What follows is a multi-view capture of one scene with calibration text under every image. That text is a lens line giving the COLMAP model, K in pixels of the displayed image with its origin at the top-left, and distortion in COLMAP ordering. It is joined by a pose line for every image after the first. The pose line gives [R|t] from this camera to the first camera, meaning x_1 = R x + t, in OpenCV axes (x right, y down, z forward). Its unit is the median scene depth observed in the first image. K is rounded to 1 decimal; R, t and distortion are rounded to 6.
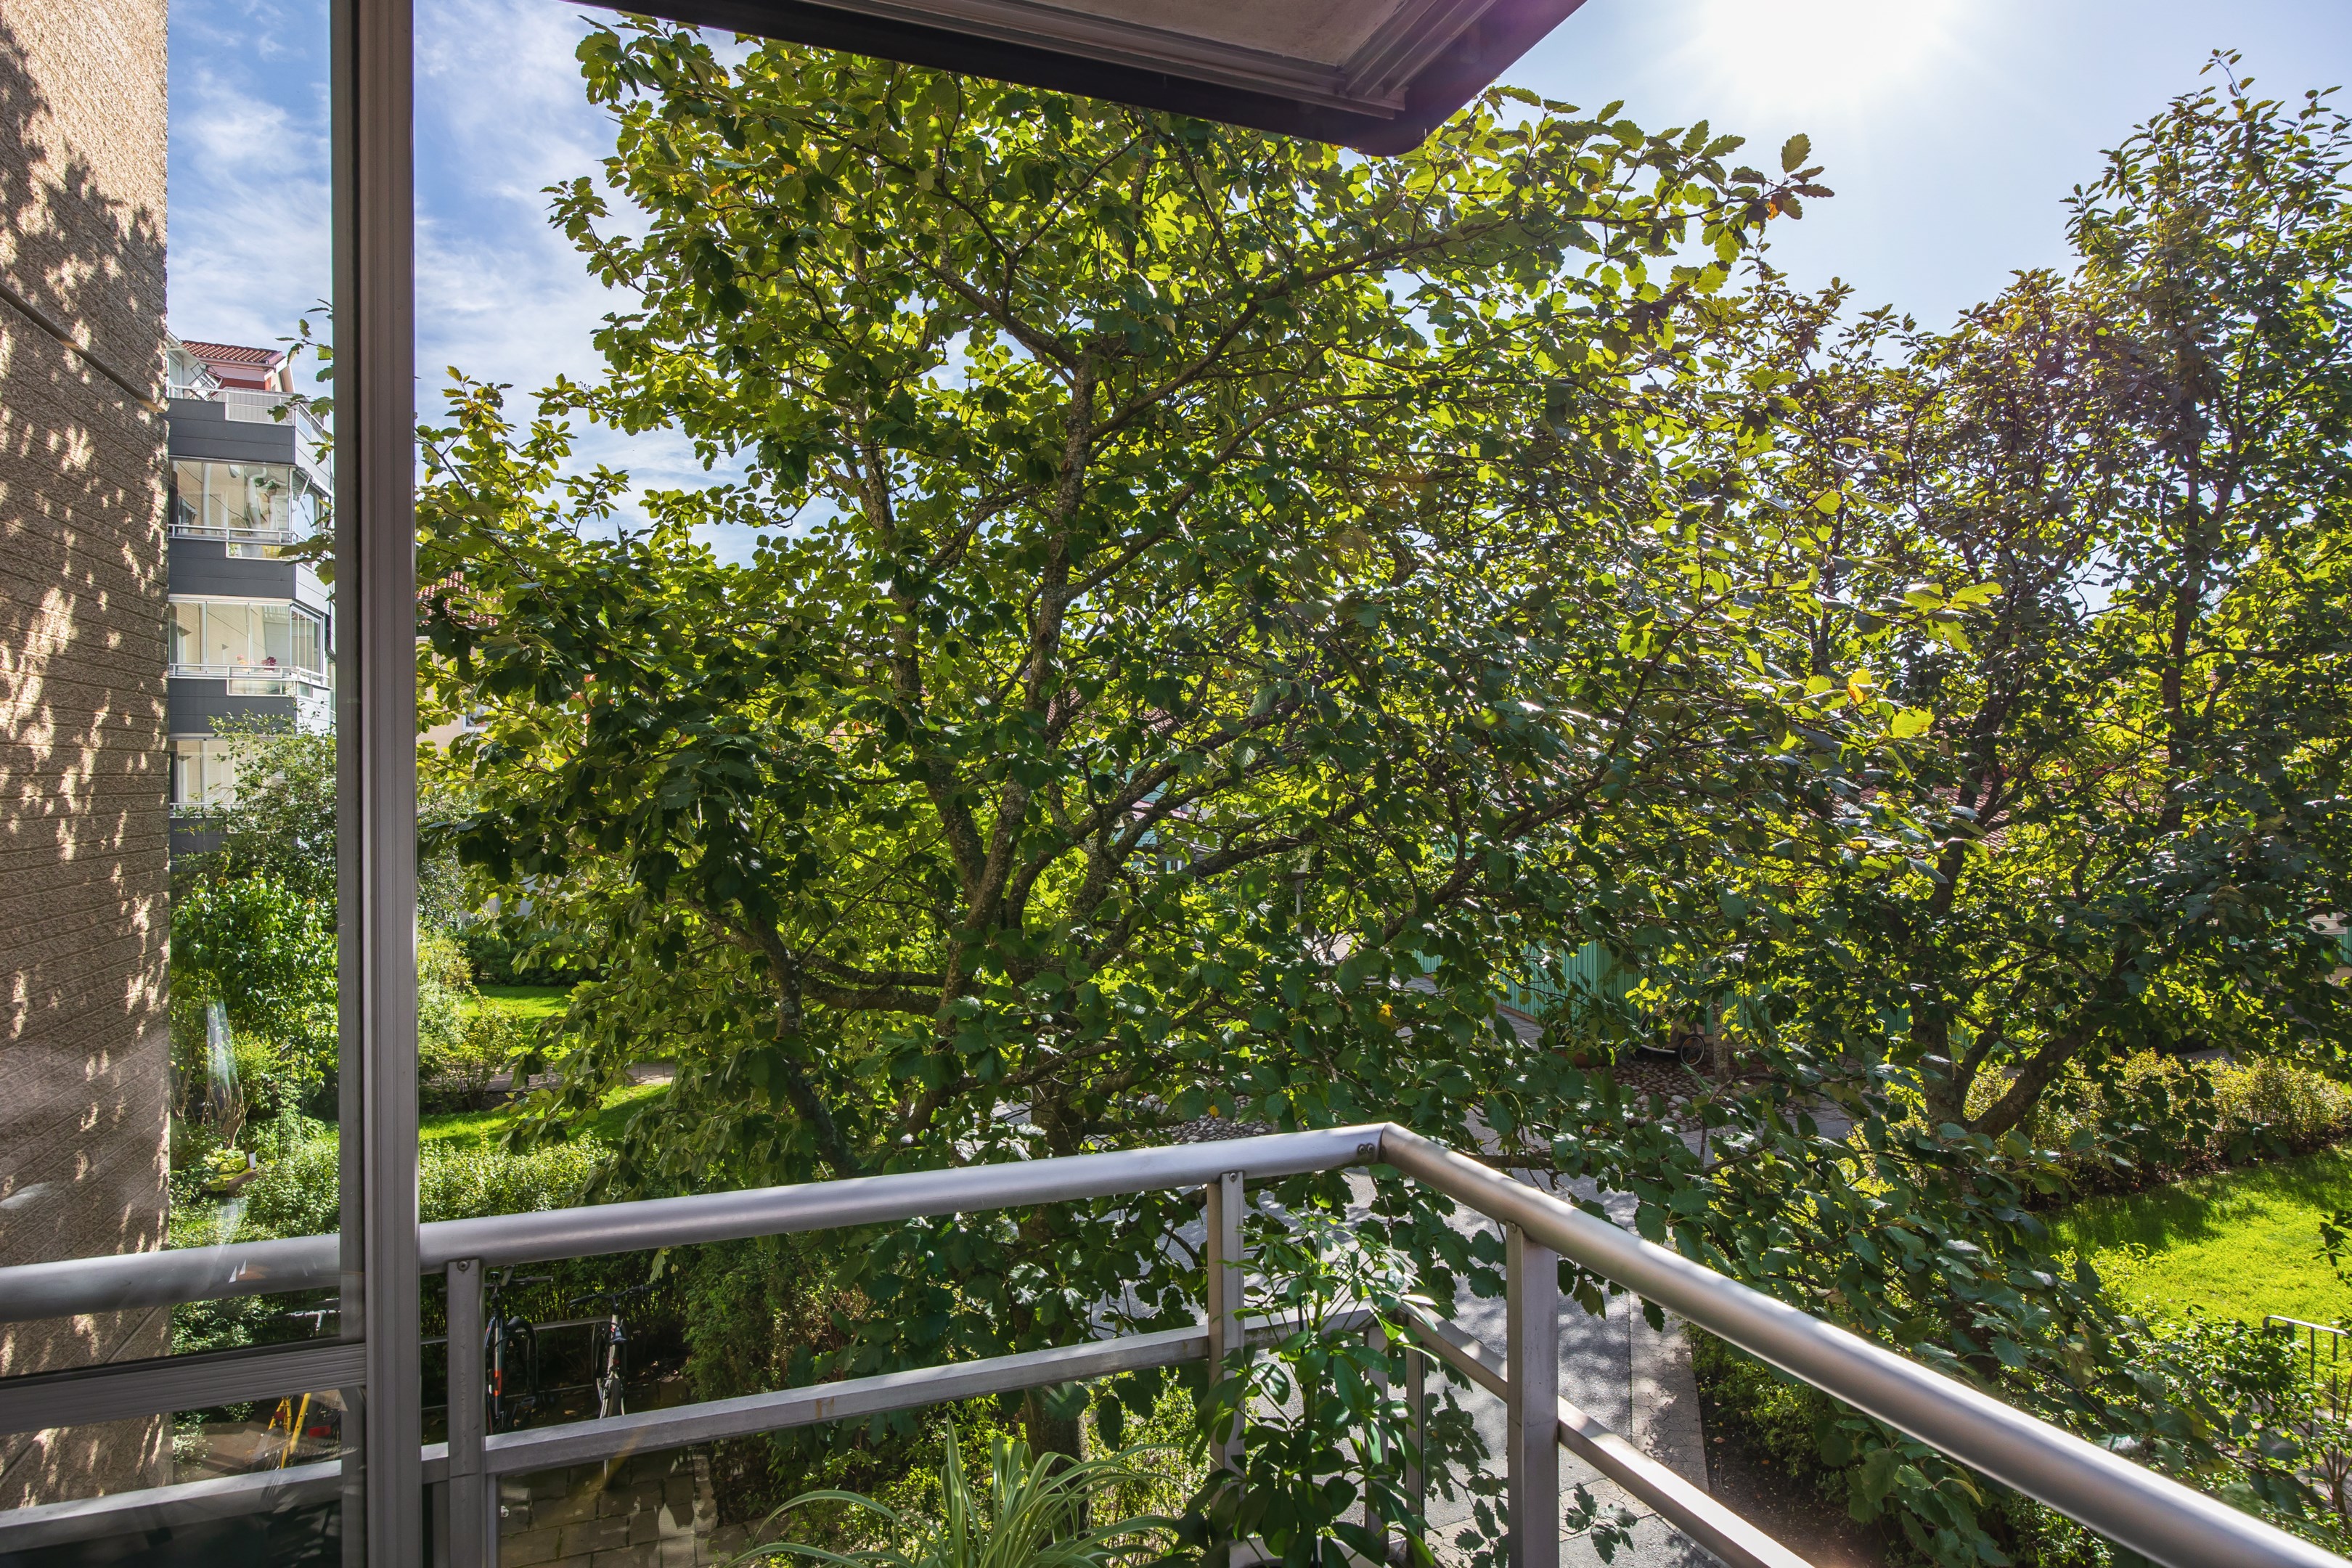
lens RADIAL K [[1386.5, 0, 1160.2], [0, 1386.5, 778.0], [0, 0, 1]] dist [-0.018292, 0.010495]
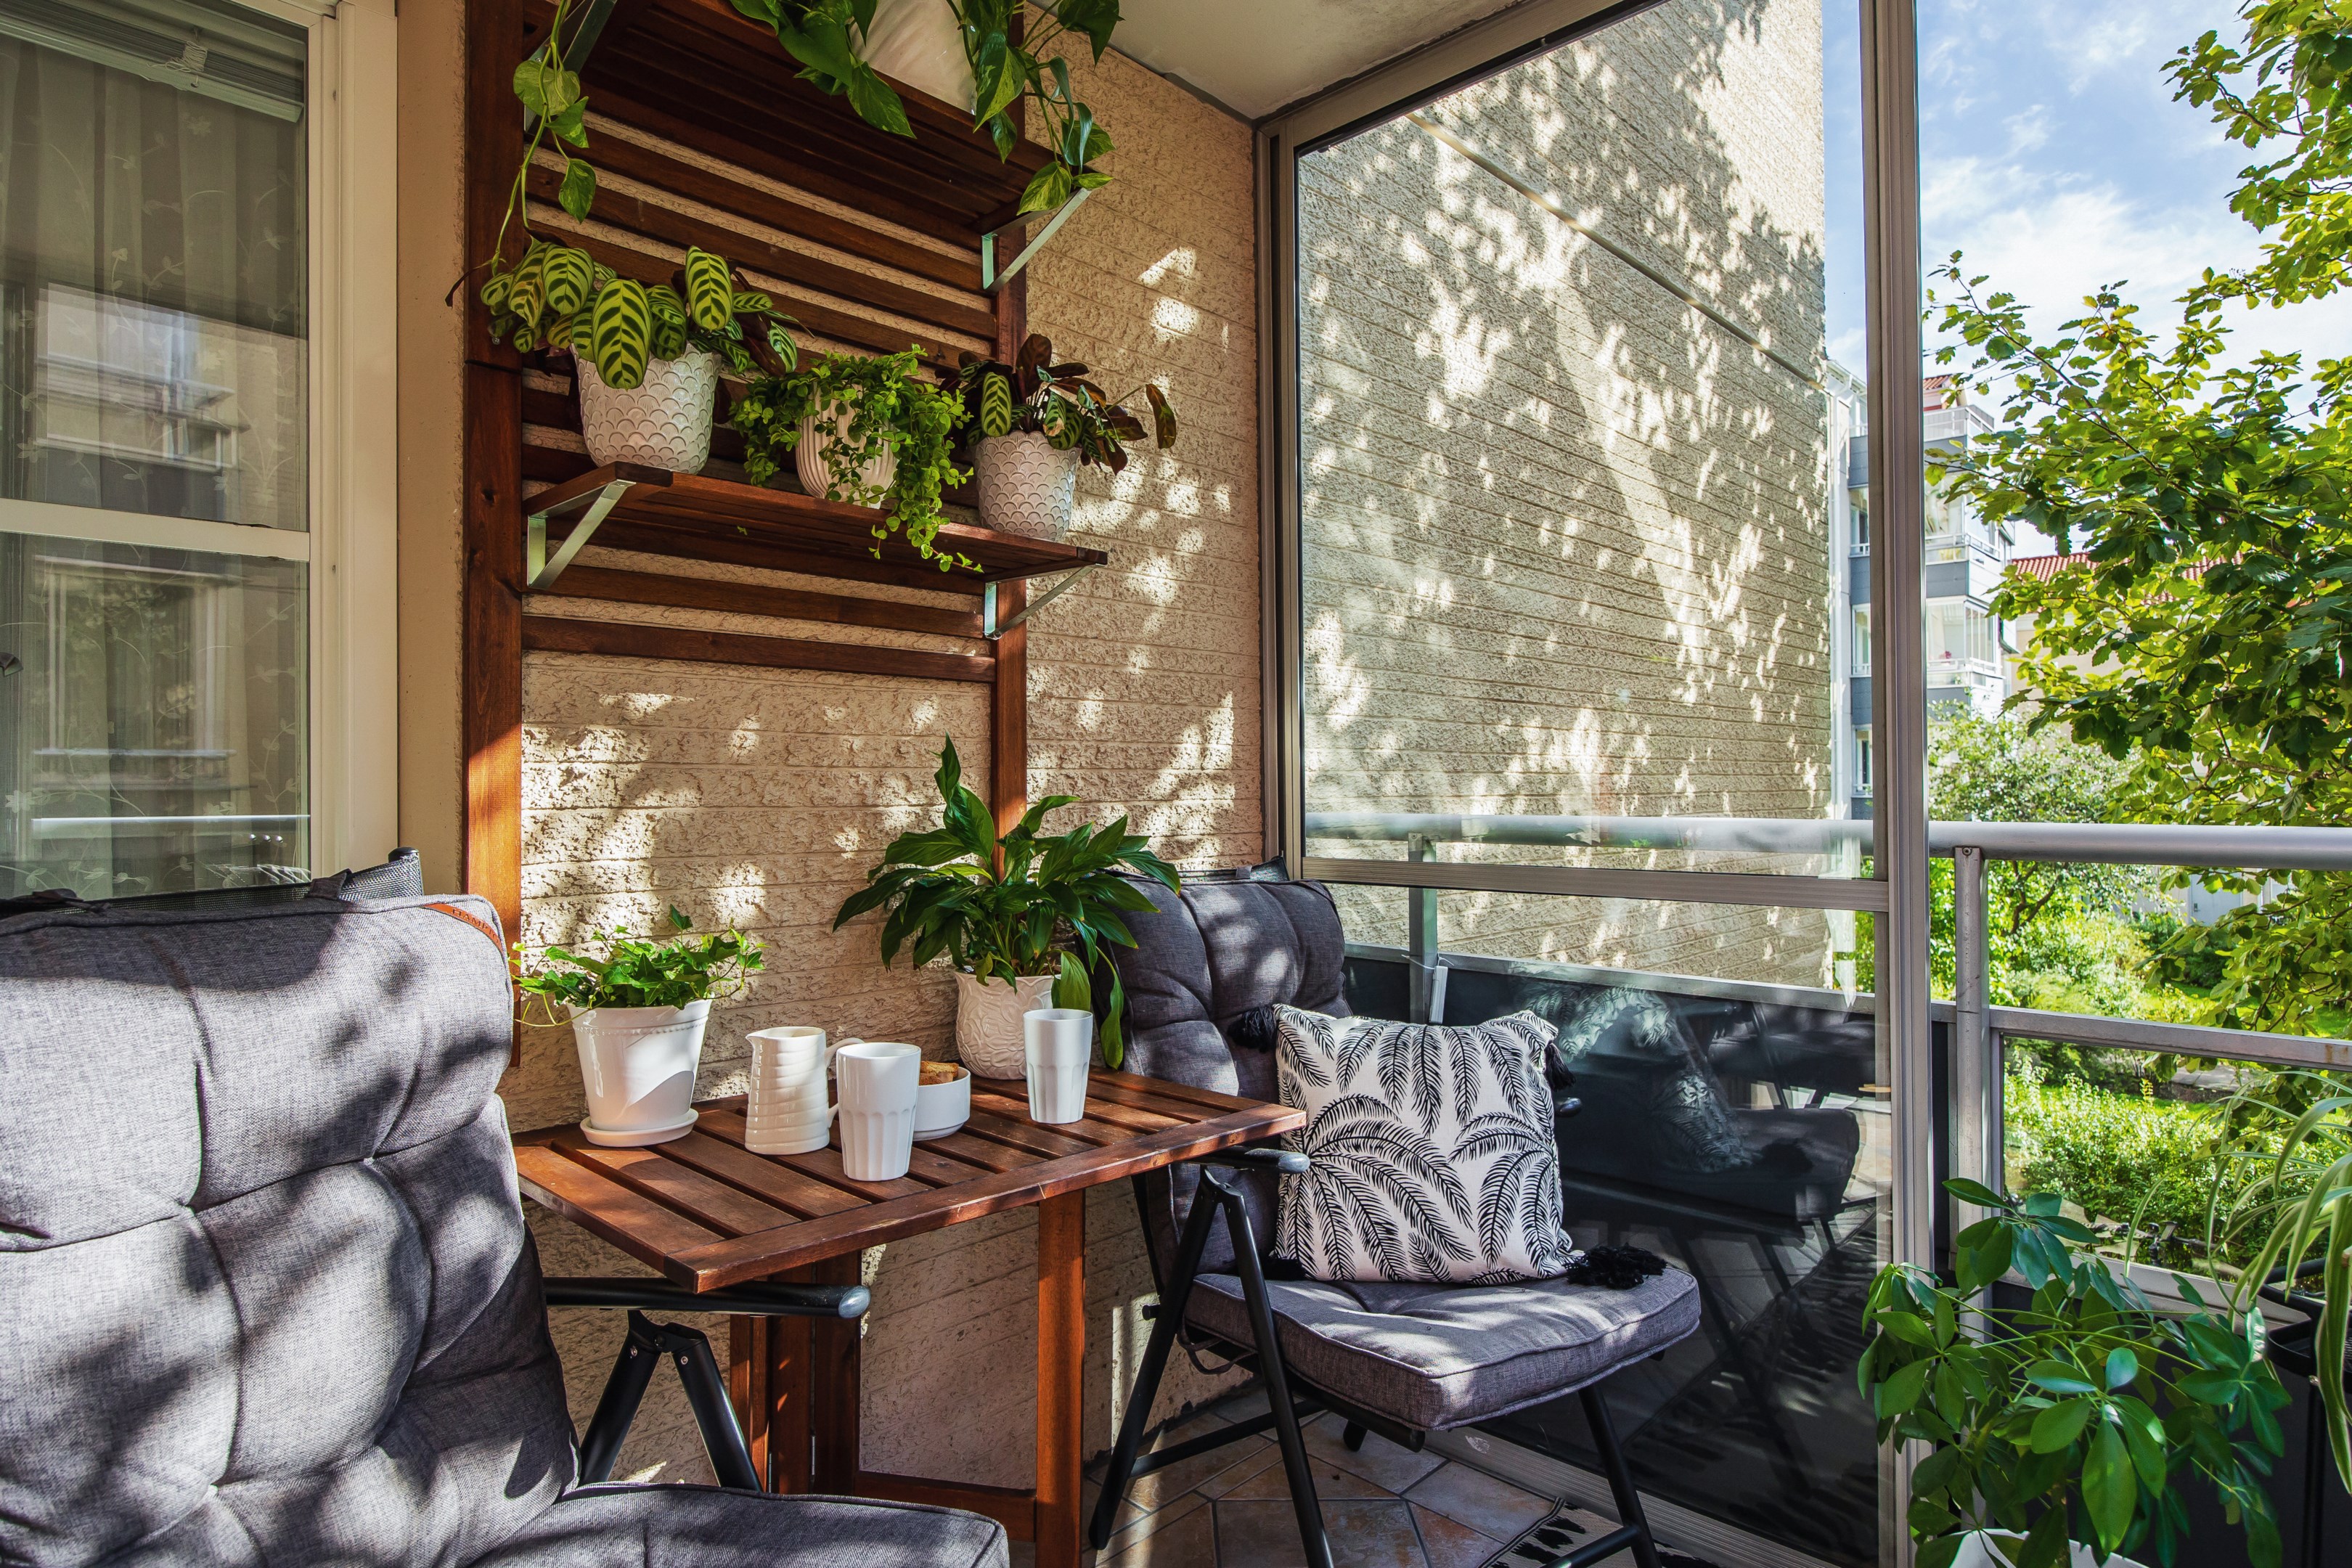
lens RADIAL K [[1285.2, 0, 1151.0], [0, 1285.2, 776.7], [0, 0, 1]] dist [-0.018818, 0.005398]
pose [[0.423875, -0.001063, -0.905720, 0.082981], [0.005109, 0.999986, 0.001218, 0.087948], [0.905706, -0.005144, 0.423875, -0.069058]]
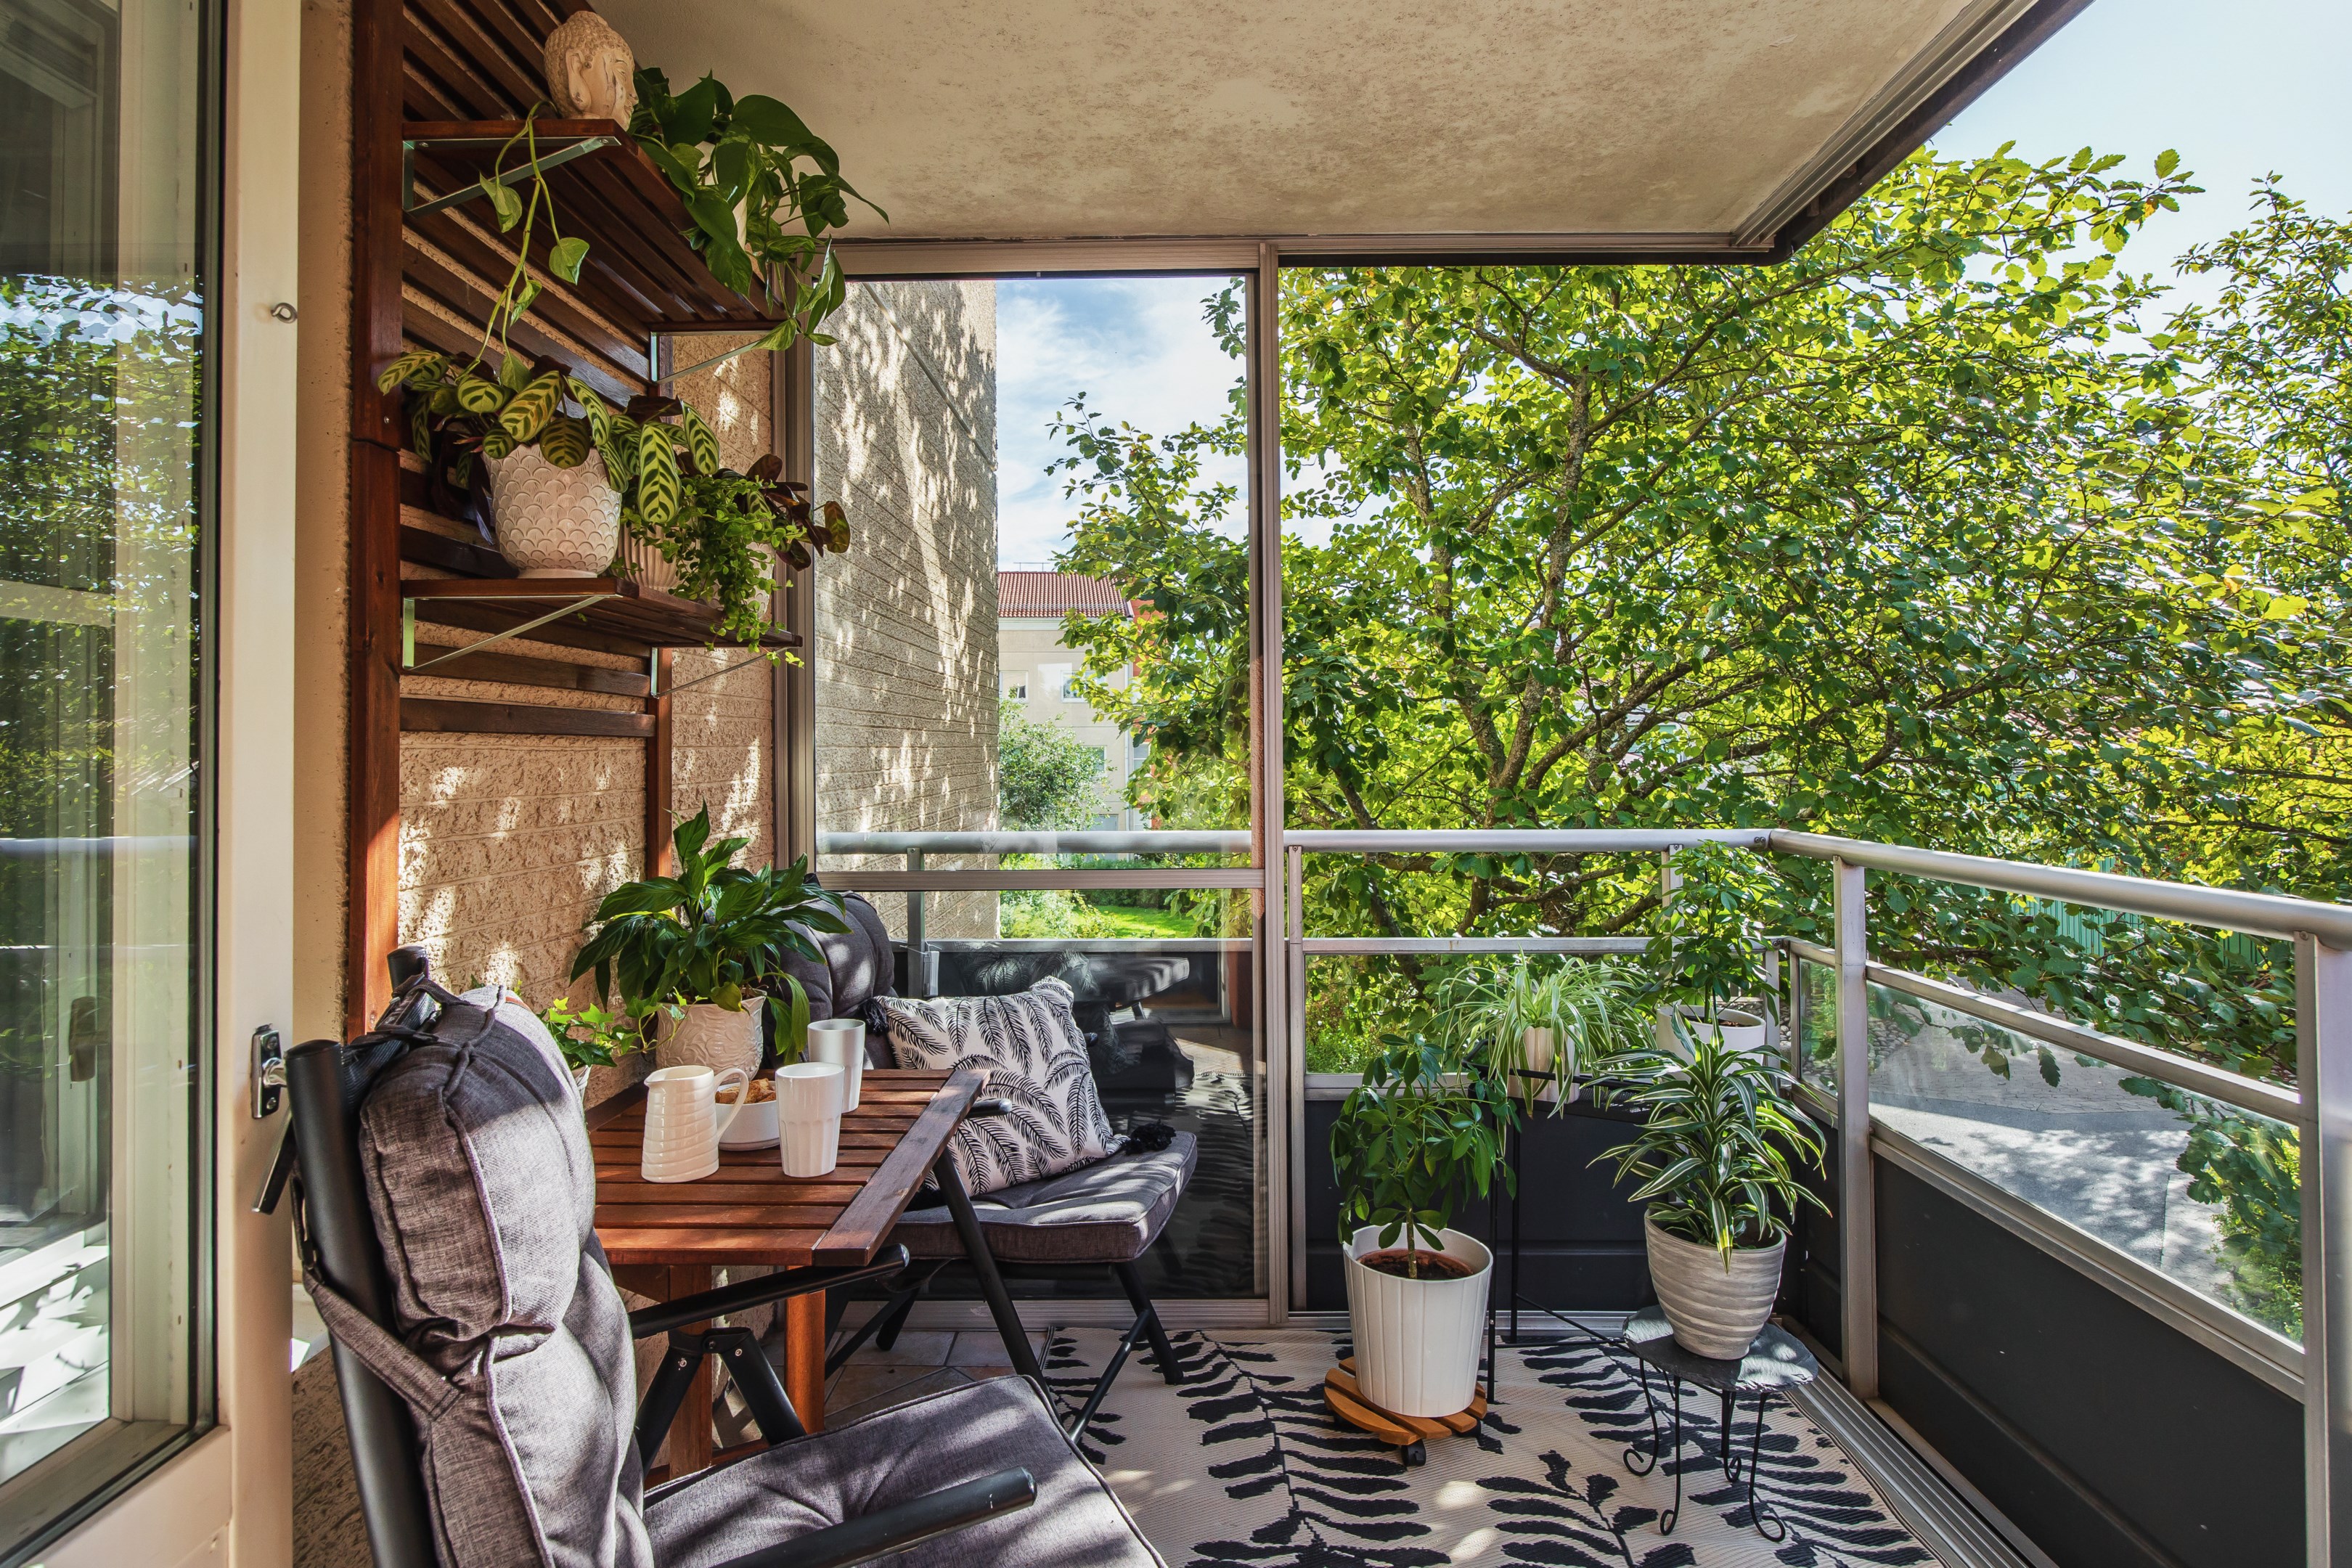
lens RADIAL K [[1241.6, 0, 1160.2], [0, 1241.6, 716.5], [0, 0, 1]] dist [-0.009710, 0.000001]
pose [[0.927798, -0.011321, -0.372911, 0.012122], [0.004063, 0.999787, -0.020244, 0.057795], [0.373060, 0.017267, 0.927646, -0.296587]]
